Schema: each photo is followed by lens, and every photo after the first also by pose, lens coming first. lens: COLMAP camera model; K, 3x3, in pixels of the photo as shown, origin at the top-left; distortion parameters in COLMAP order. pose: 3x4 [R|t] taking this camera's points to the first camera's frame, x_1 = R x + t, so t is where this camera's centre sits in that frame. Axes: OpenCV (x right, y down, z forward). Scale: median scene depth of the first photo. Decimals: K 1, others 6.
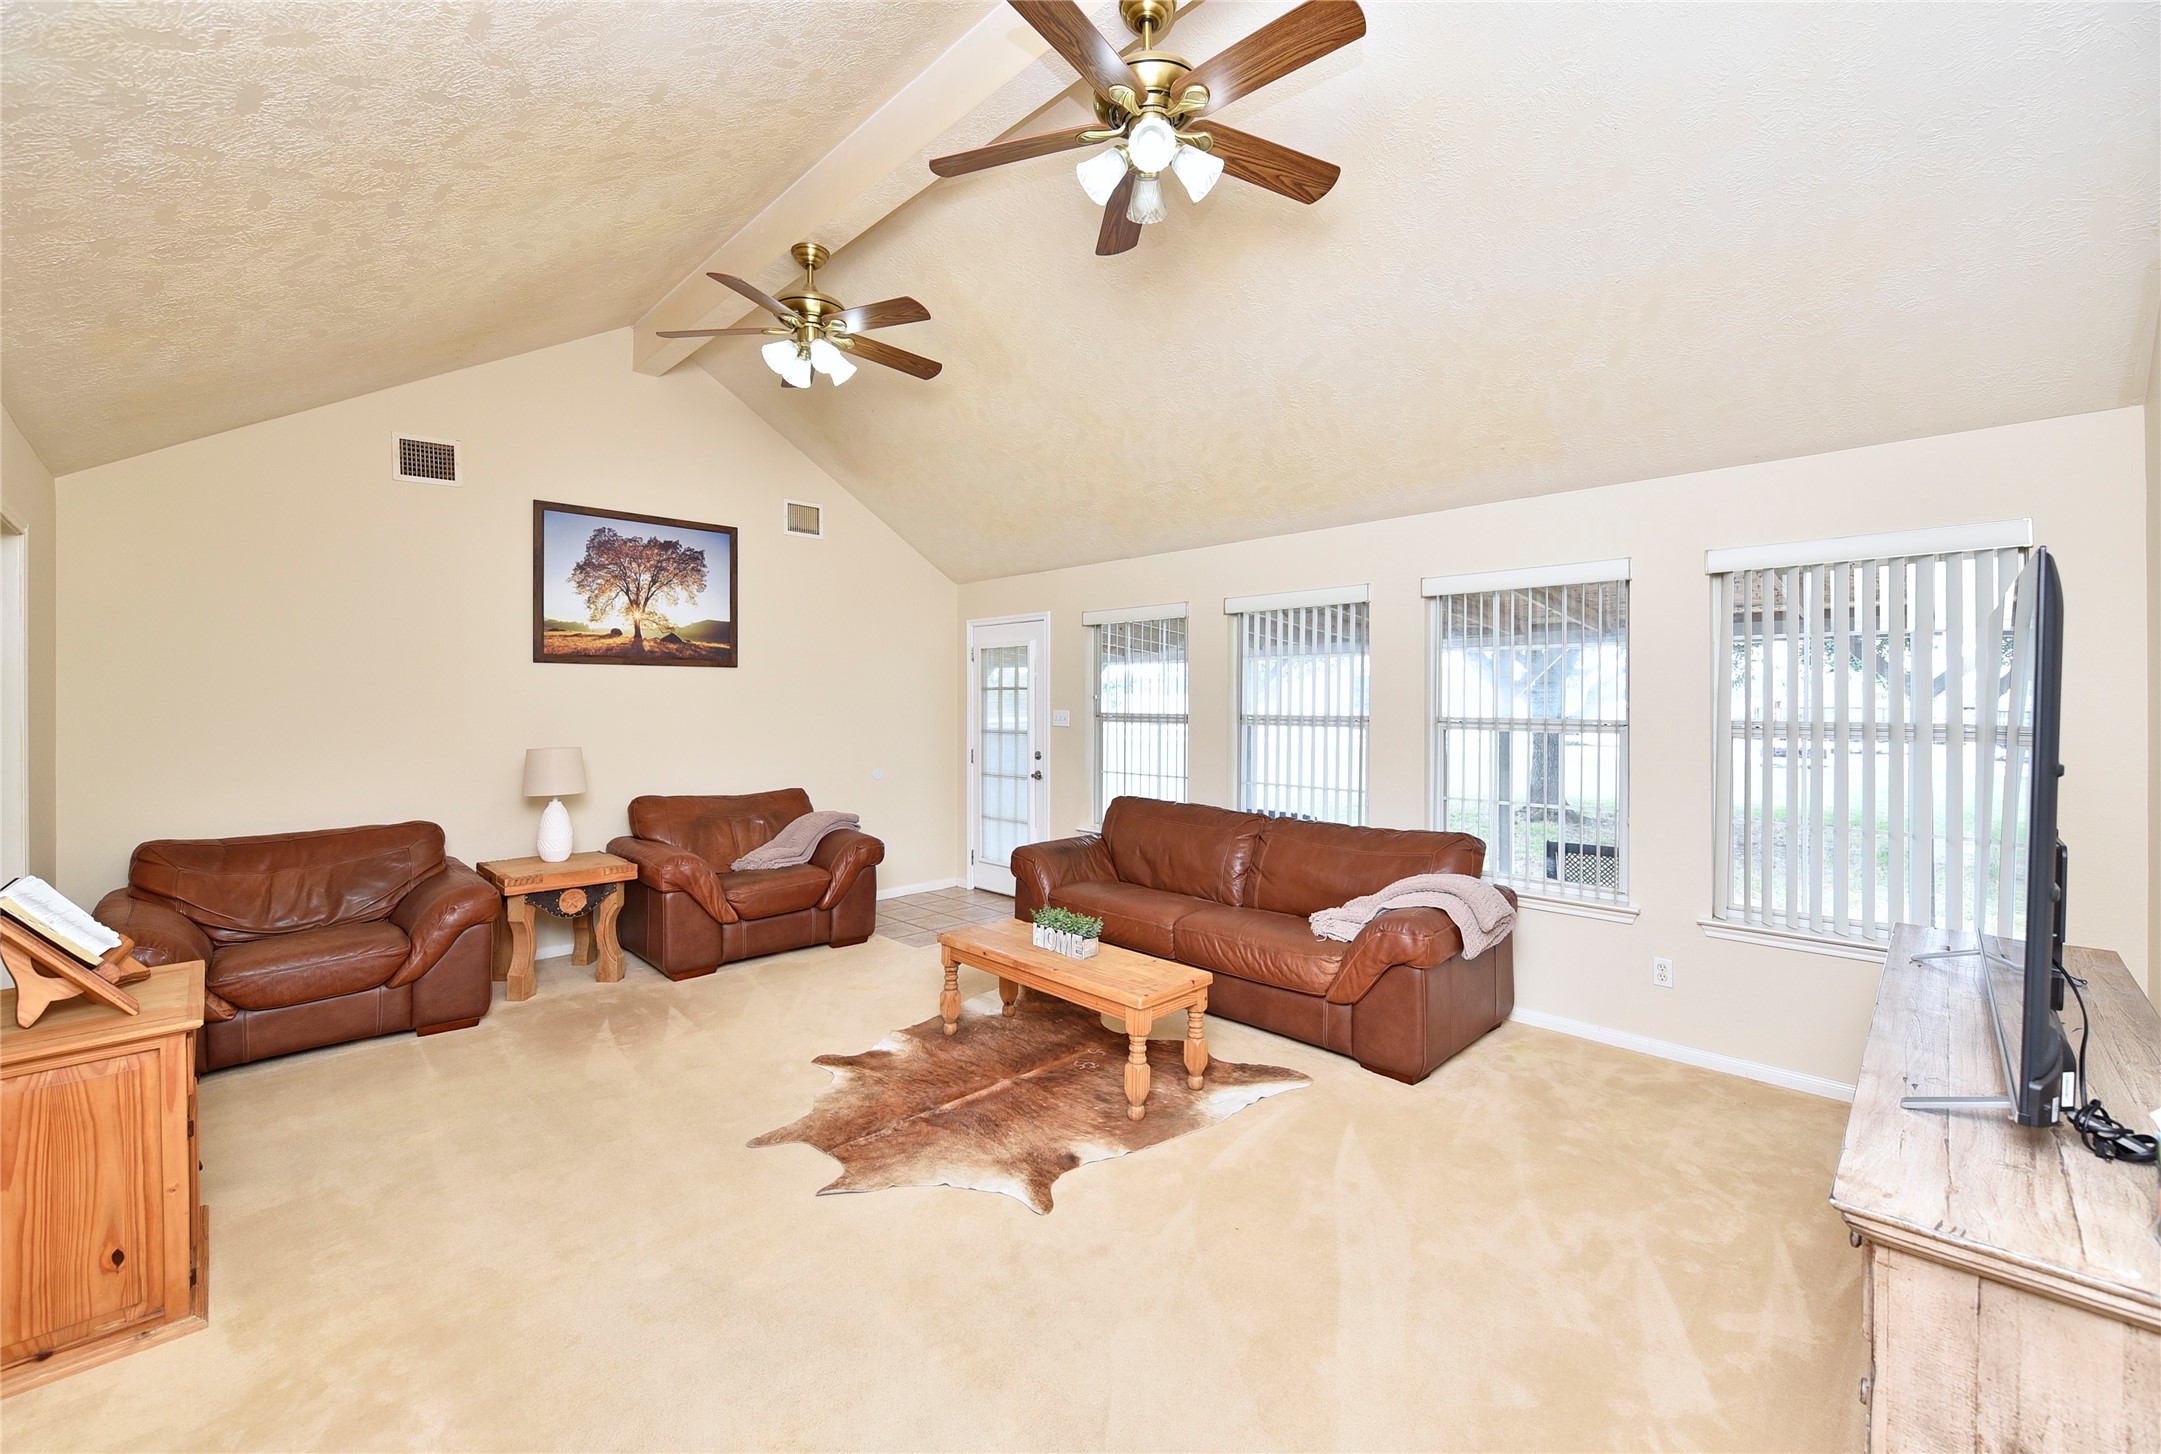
lens RADIAL K [[899.7, 0, 1074.1], [0, 899.7, 707.2], [0, 0, 1]] dist [-0.009139, 0.001002]
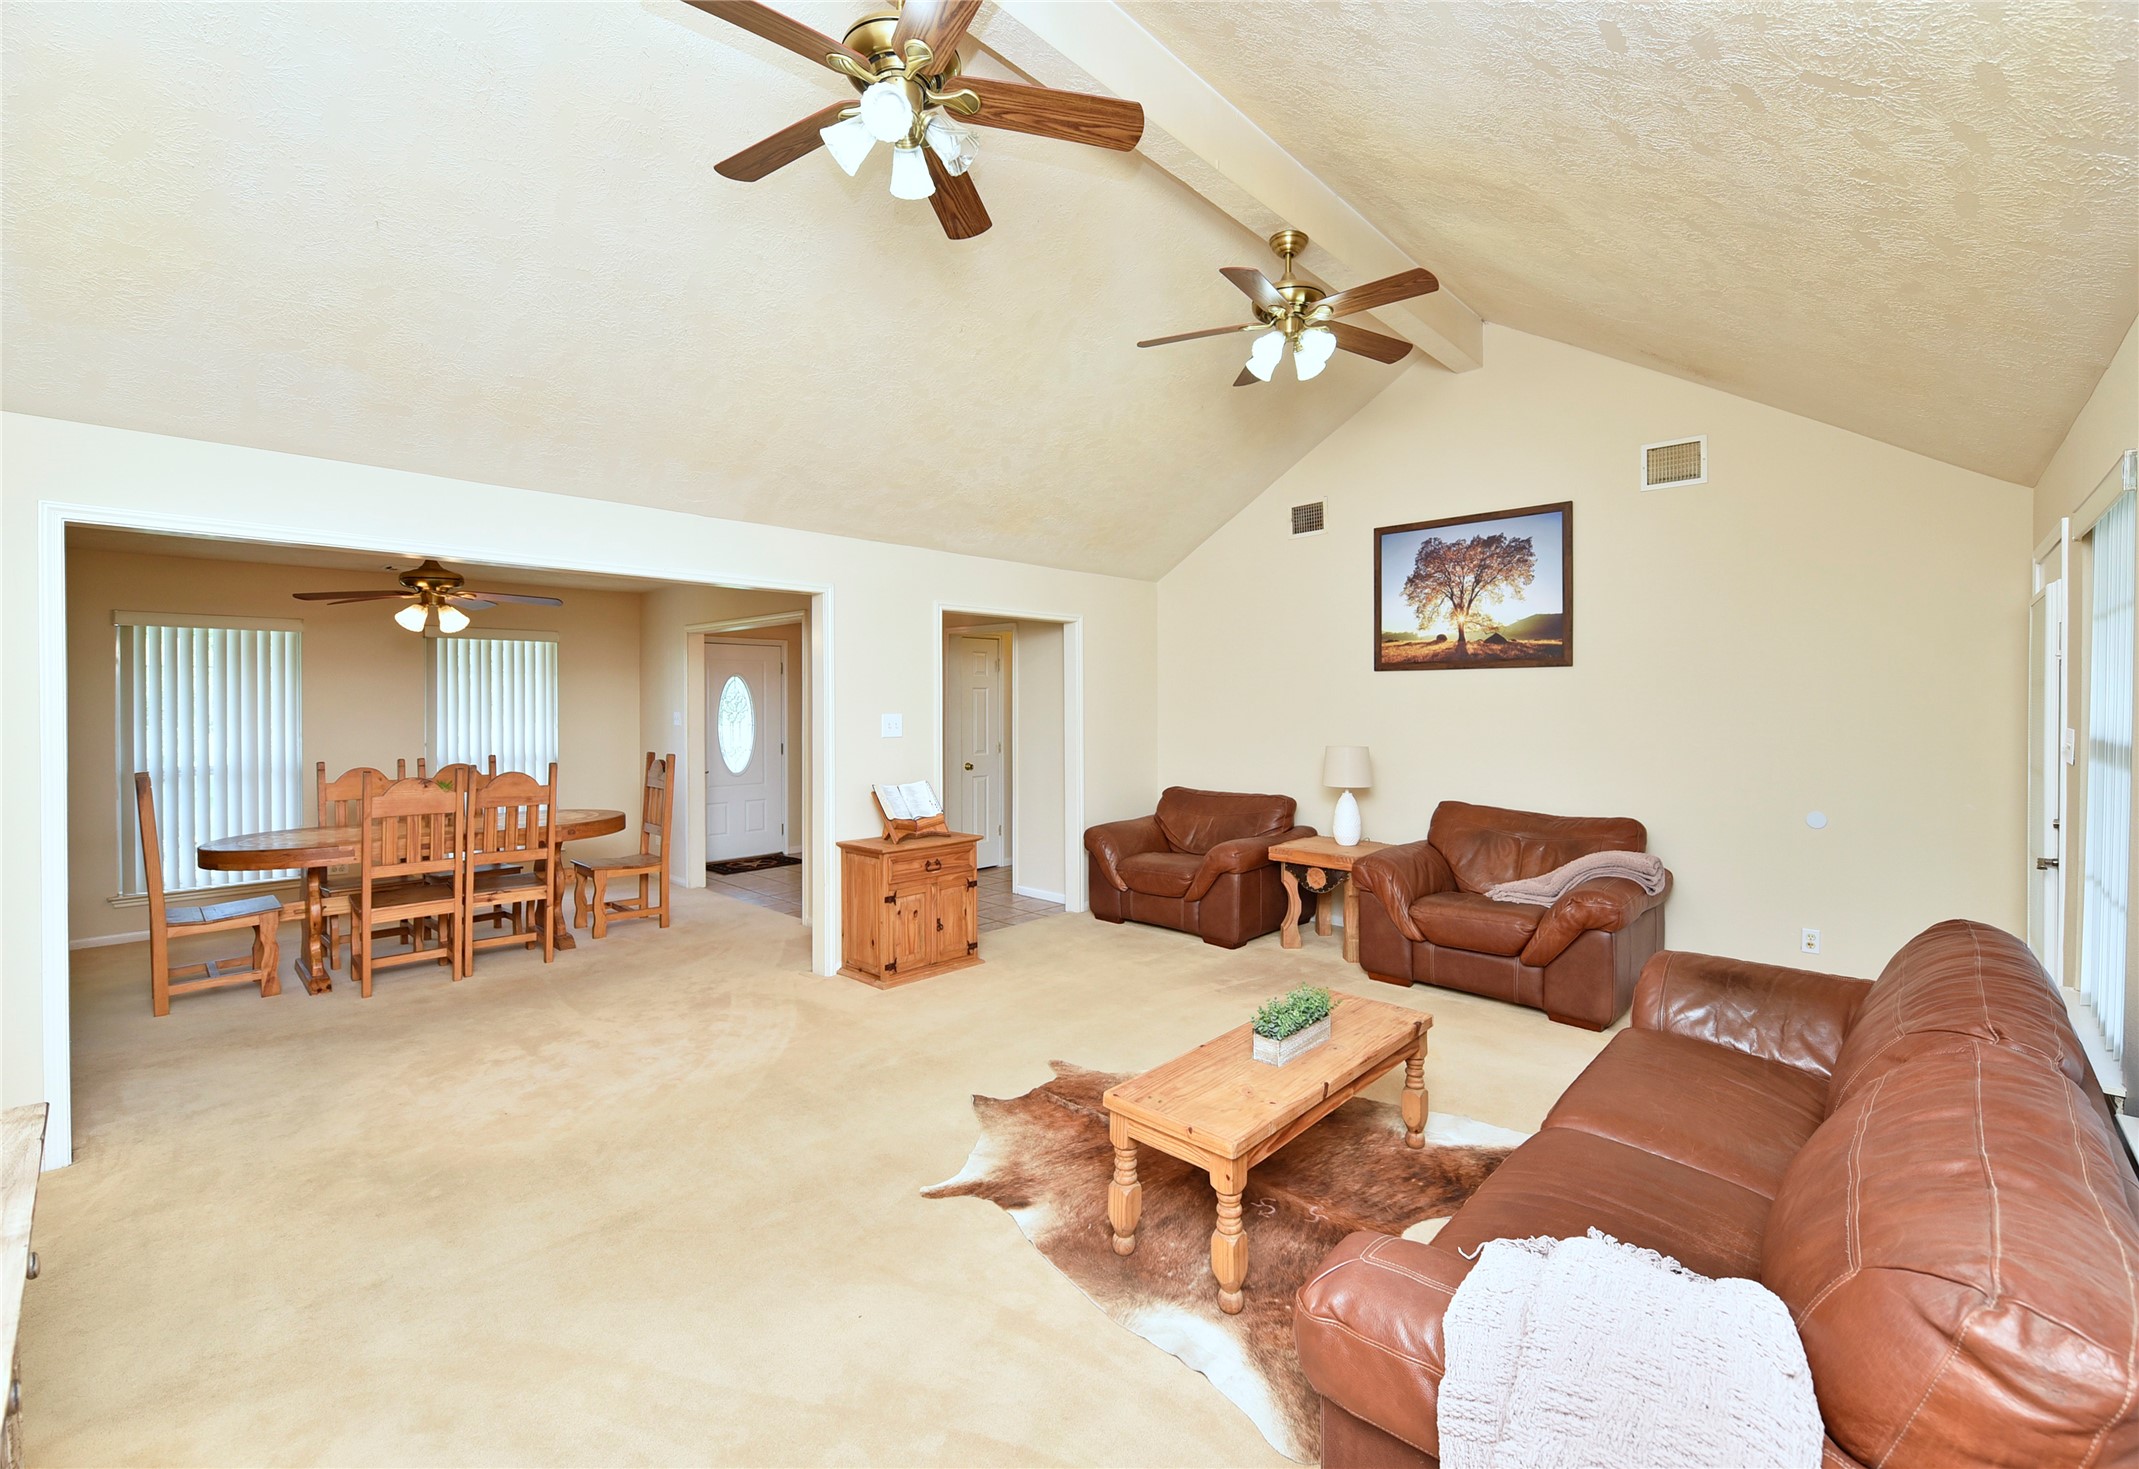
lens RADIAL K [[908.2, 0, 1097.5], [0, 908.2, 709.6], [0, 0, 1]] dist [-0.004744, -0.000560]
pose [[0.034733, 0.009853, -0.999348, 0.518777], [-0.004726, 0.999942, 0.009694, -0.010044], [0.999385, 0.004386, 0.034778, 0.582186]]
